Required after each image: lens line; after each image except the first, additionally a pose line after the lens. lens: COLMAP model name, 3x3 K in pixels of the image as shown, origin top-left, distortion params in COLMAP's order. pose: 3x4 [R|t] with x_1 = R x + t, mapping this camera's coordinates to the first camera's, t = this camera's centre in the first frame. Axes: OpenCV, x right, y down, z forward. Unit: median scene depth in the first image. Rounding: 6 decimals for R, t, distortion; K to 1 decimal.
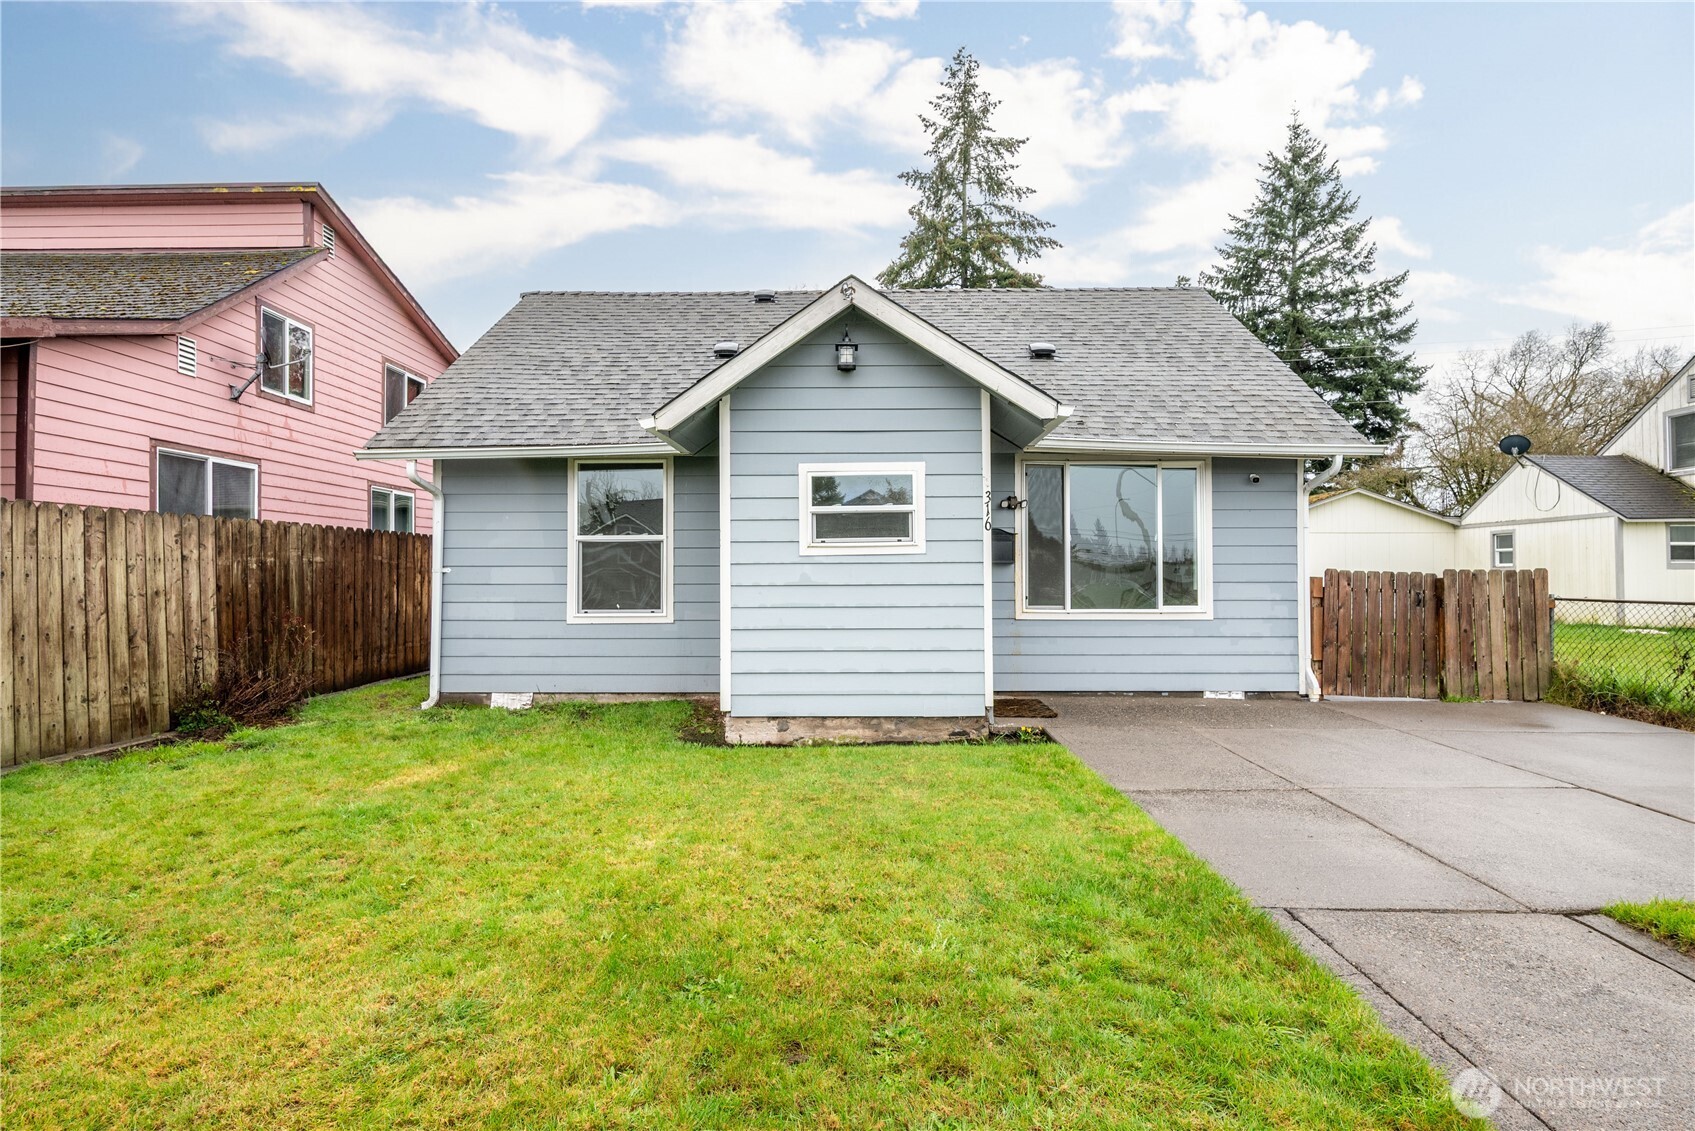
lens RADIAL K [[885.7, 0, 849.1], [0, 885.7, 572.7], [0, 0, 1]] dist [0.002849, -0.002206]
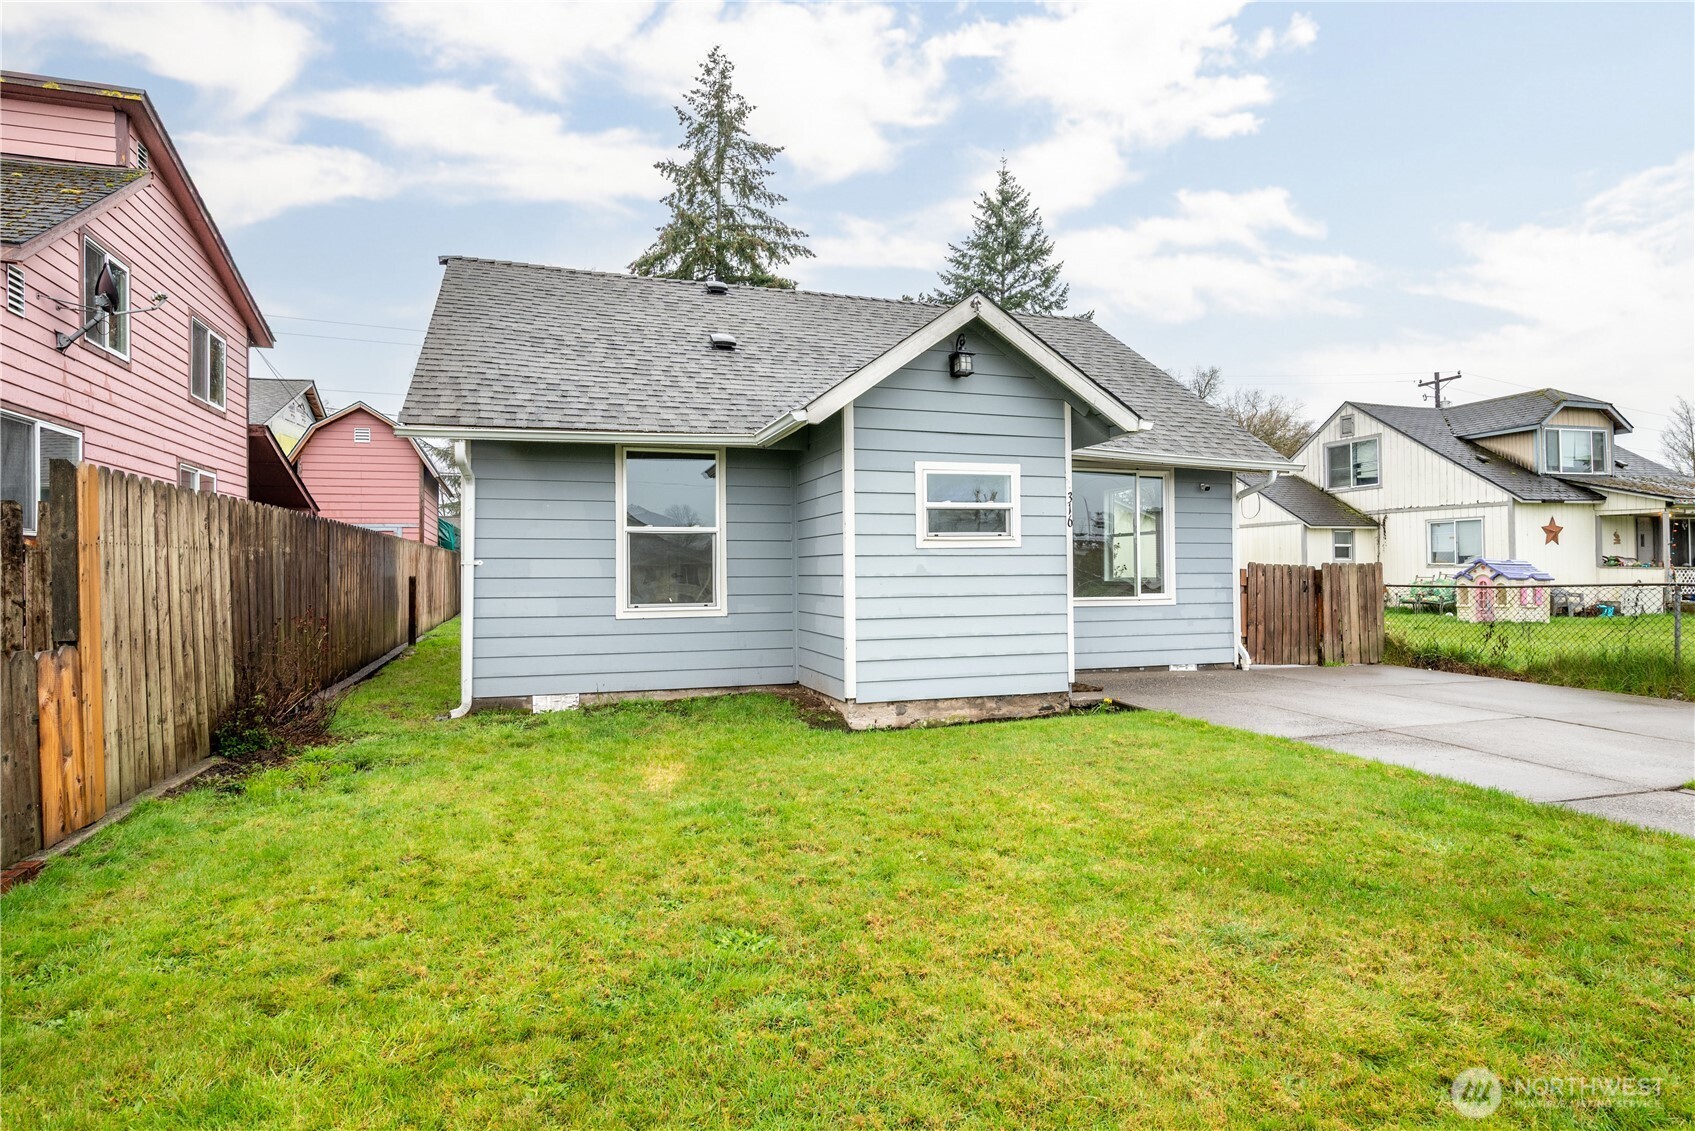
lens RADIAL K [[885.7, 0, 843.6], [0, 885.7, 572.2], [0, 0, 1]] dist [0.002849, -0.002206]
pose [[0.944632, -0.002382, 0.328123, -0.395515], [0.001723, 0.999996, 0.002297, 0.005625], [-0.328127, -0.001605, 0.944632, 0.022450]]
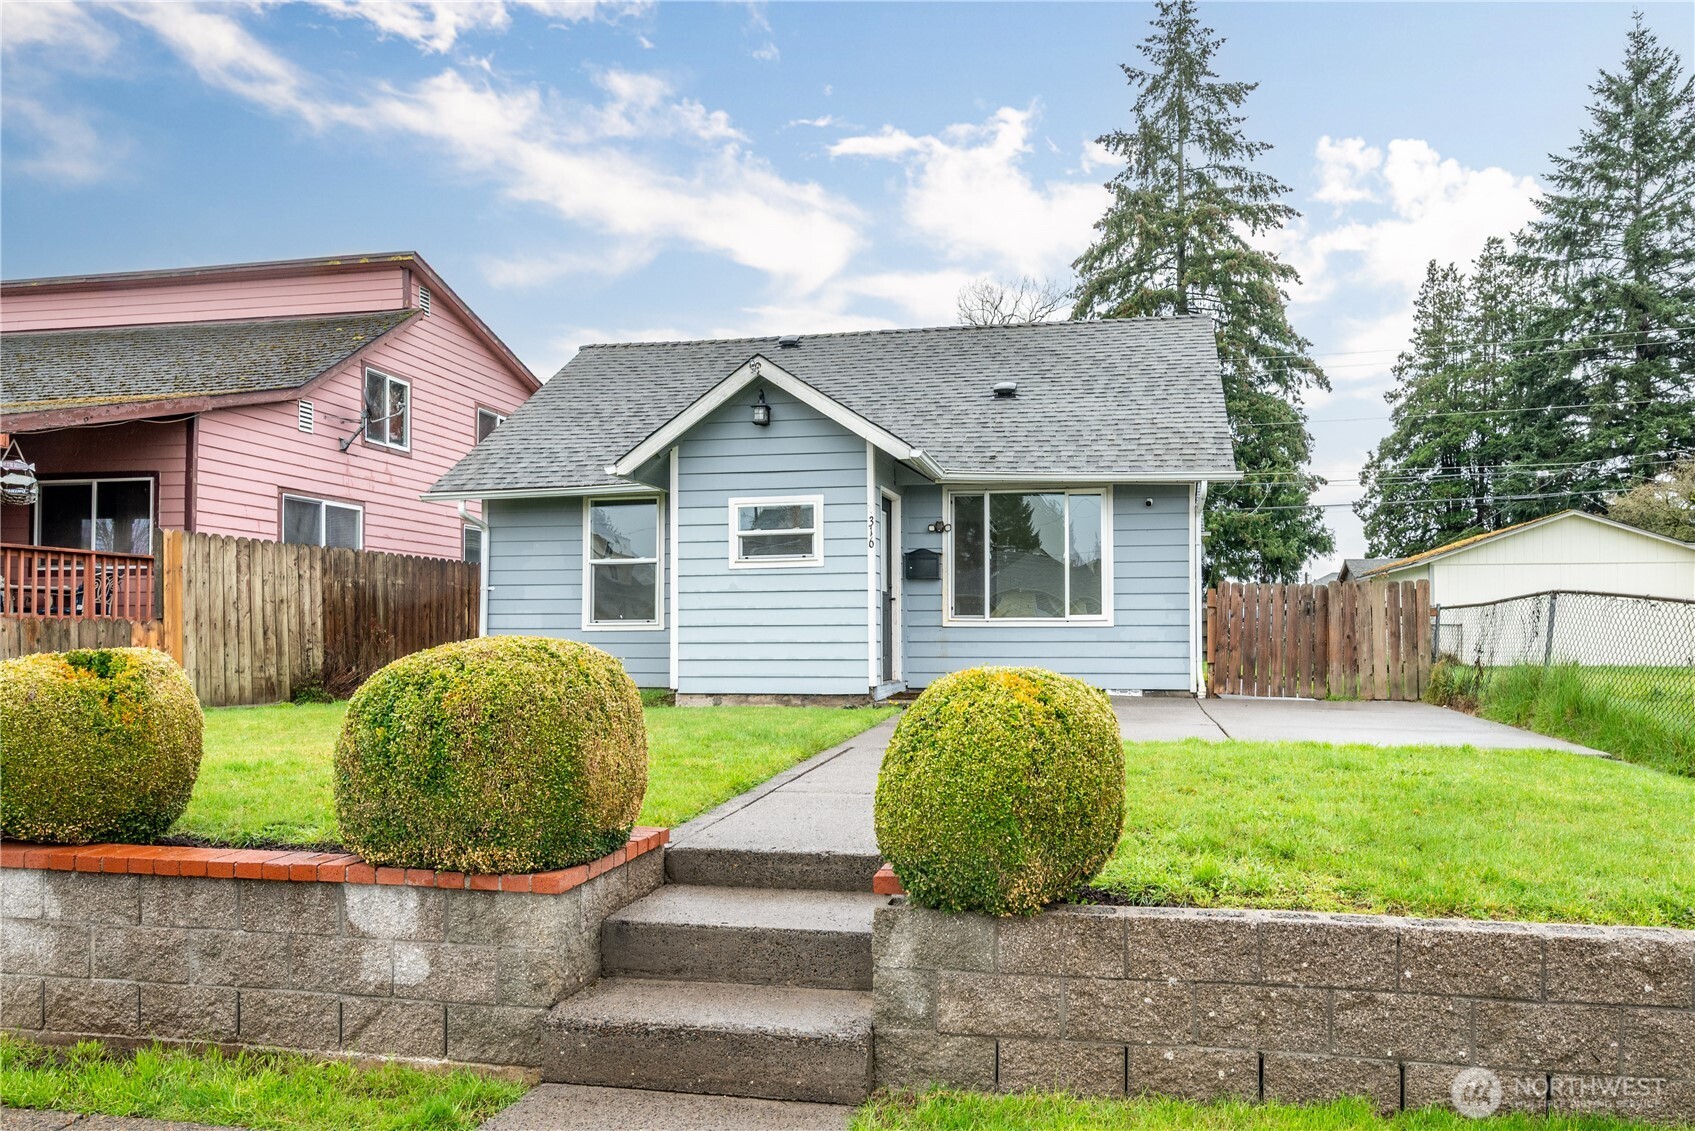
lens RADIAL K [[1163.6, 0, 922.5], [0, 1163.6, 629.8], [0, 0, 1]] dist [0.005951, -0.007847]
pose [[0.986877, -0.001518, -0.161468, 0.404290], [0.000740, 0.999988, -0.004880, 0.063449], [0.161473, 0.004696, 0.986866, -0.512174]]
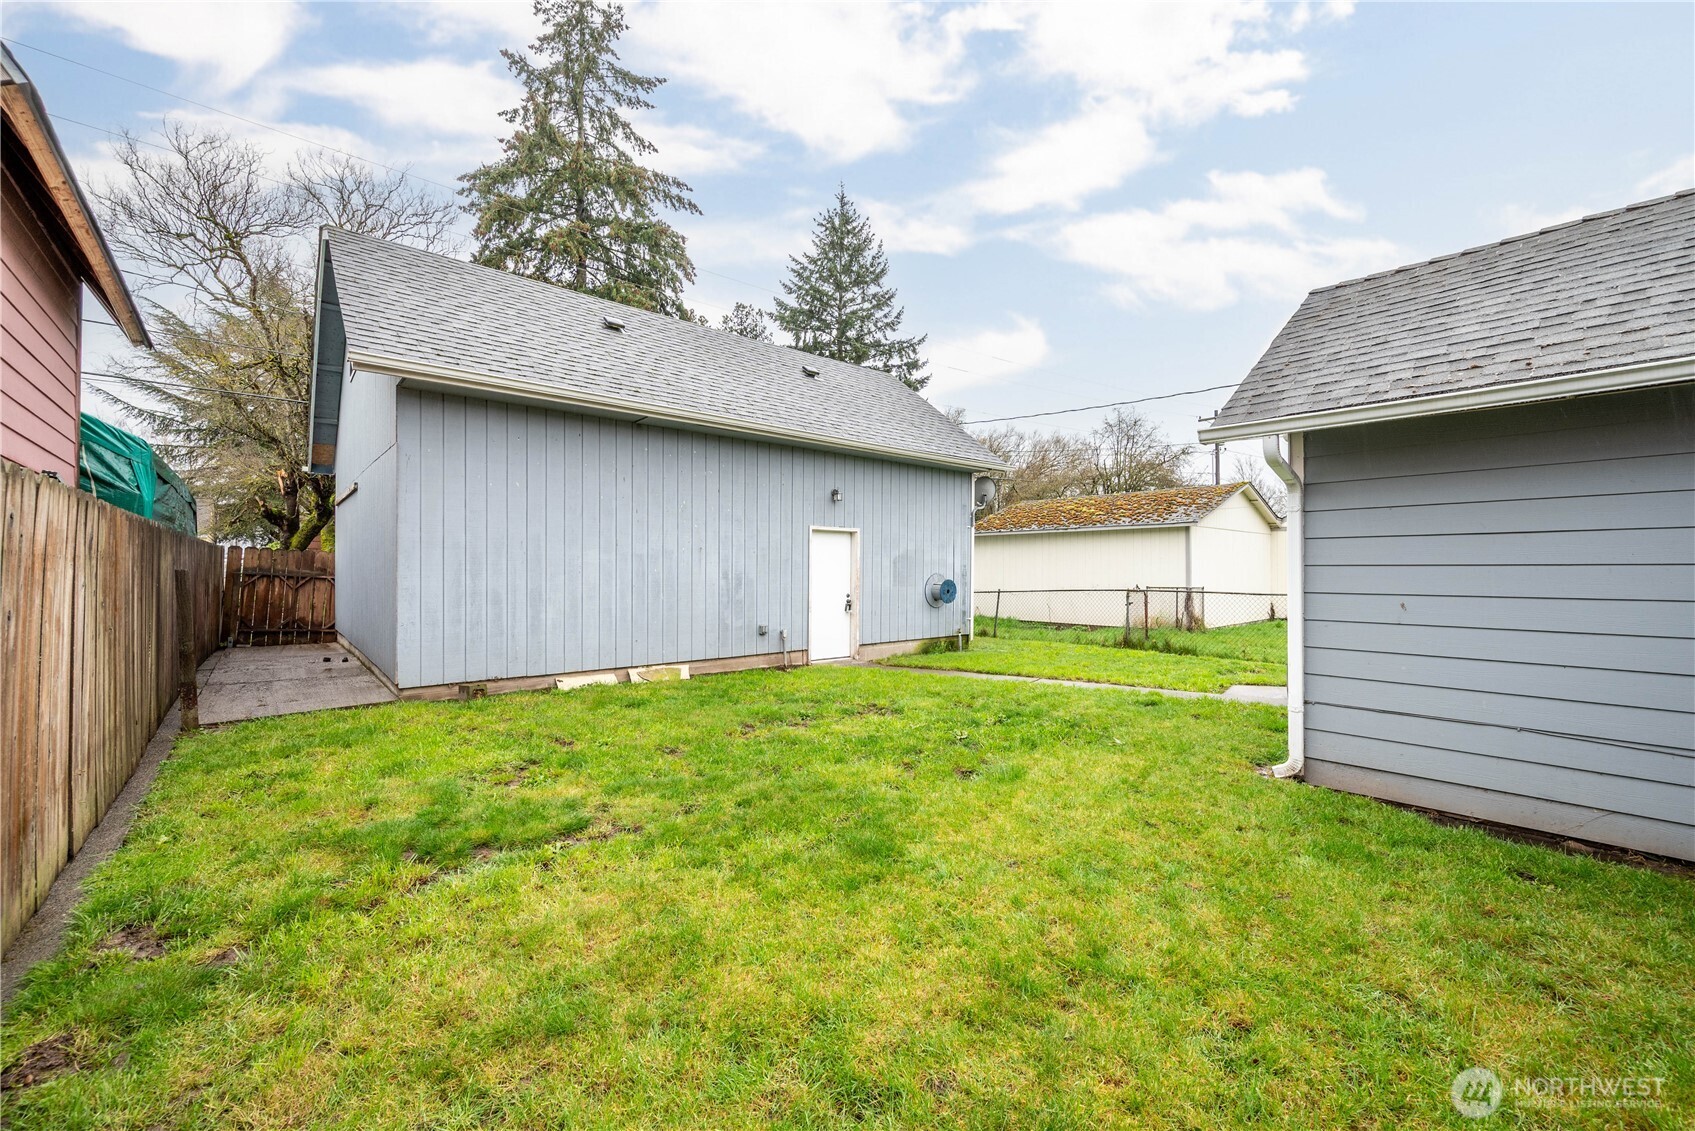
lens RADIAL K [[677.0, 0, 846.2], [0, 677.0, 557.4], [0, 0, 1]] dist [-0.000785, -0.000133]
pose [[0.753700, 0.012631, 0.657097, -0.555412], [-0.000903, 0.999834, -0.018184, -0.020112], [-0.657218, 0.013112, 0.753587, 2.137937]]
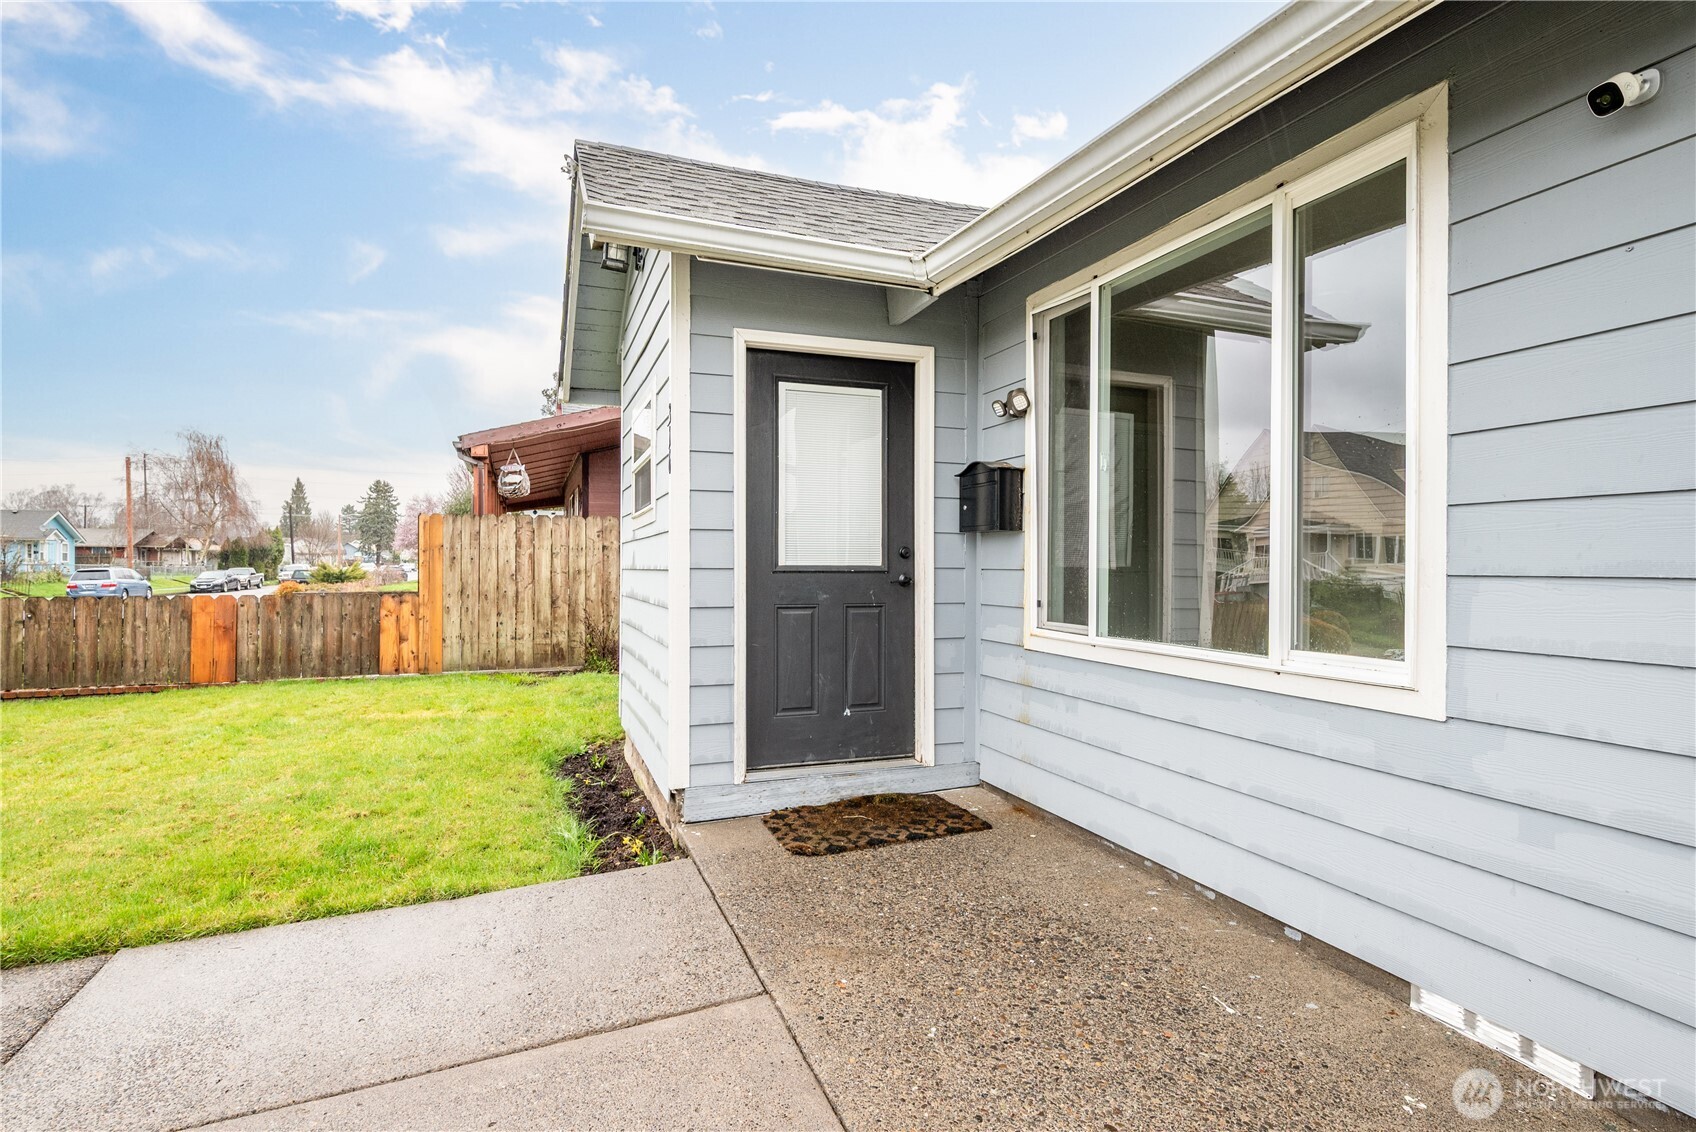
lens RADIAL K [[852.9, 0, 852.8], [0, 852.9, 566.1], [0, 0, 1]] dist [0.021244, 0.000407]
pose [[0.368870, 0.003894, -0.929473, 0.573251], [-0.000287, 0.999992, 0.004075, 0.006689], [0.929481, -0.001236, 0.368868, 0.736023]]
